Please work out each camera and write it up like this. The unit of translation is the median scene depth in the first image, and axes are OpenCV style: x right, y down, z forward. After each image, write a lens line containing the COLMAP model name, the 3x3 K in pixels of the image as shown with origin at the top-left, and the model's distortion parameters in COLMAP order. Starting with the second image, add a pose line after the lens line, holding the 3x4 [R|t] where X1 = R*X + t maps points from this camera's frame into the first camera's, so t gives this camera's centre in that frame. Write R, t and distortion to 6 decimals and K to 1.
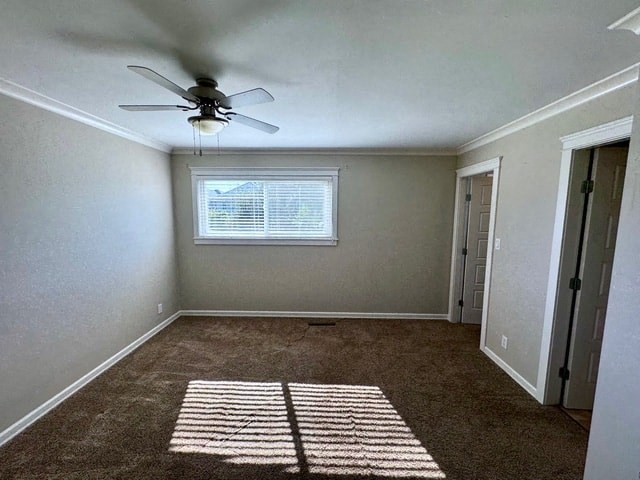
lens RADIAL K [[253.3, 0, 319.1], [0, 253.3, 237.6], [0, 0, 1]] dist [0.001310, -0.000281]
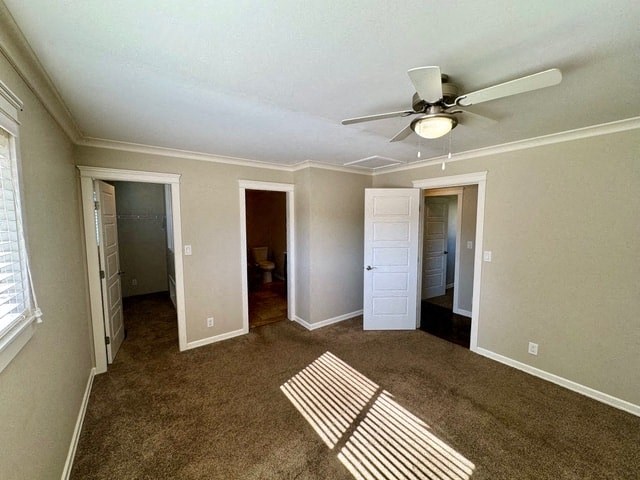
lens RADIAL K [[253.3, 0, 319.9], [0, 253.3, 240.4], [0, 0, 1]] dist [0.001310, -0.000281]
pose [[-0.604990, -0.079205, 0.792284, -0.698725], [0.079154, 0.984129, 0.158826, -0.189406], [-0.792289, 0.158800, -0.589119, 1.450188]]
